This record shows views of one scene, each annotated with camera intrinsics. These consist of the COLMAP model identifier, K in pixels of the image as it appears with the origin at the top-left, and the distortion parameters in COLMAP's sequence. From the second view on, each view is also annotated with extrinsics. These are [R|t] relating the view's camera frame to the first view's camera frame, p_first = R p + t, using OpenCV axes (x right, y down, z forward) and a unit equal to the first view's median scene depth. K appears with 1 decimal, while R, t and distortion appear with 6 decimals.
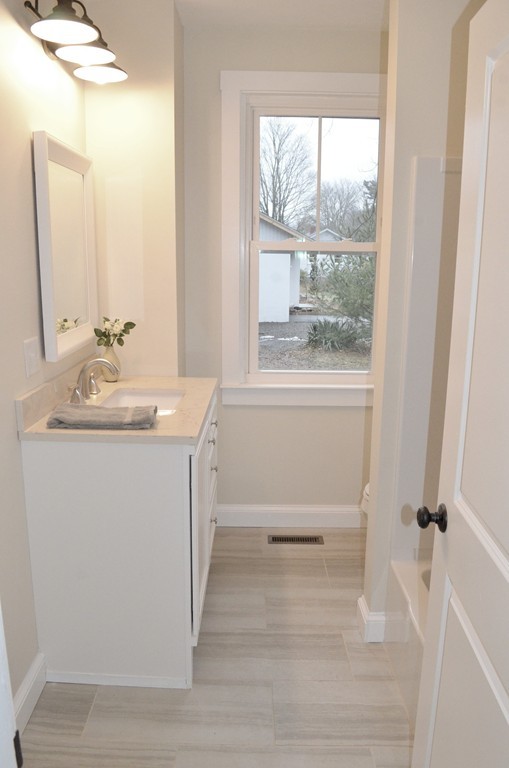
lens RADIAL K [[603.9, 0, 254.5], [0, 603.9, 384.0], [0, 0, 1]] dist [-0.087850, 0.013478]
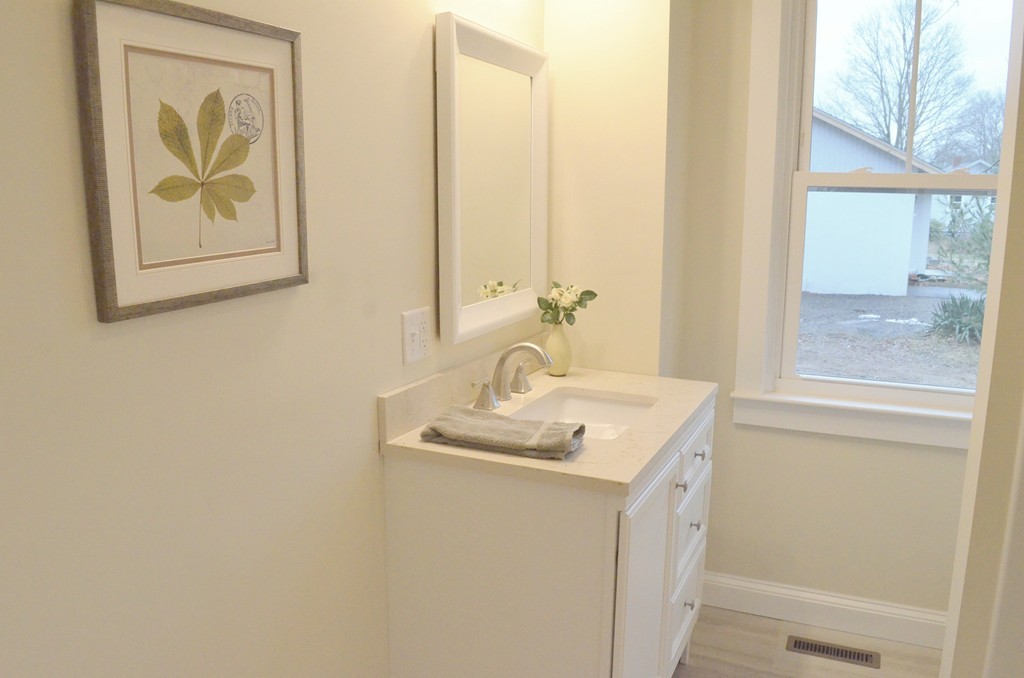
lens RADIAL K [[805.3, 0, 511.8], [0, 805.3, 344.8], [0, 0, 1]] dist [-0.087850, 0.013478]
pose [[0.914864, 0.069496, -0.397735, 0.076967], [-0.080554, 0.996688, -0.011137, -0.024445], [0.395644, 0.042228, 0.917433, 0.133882]]
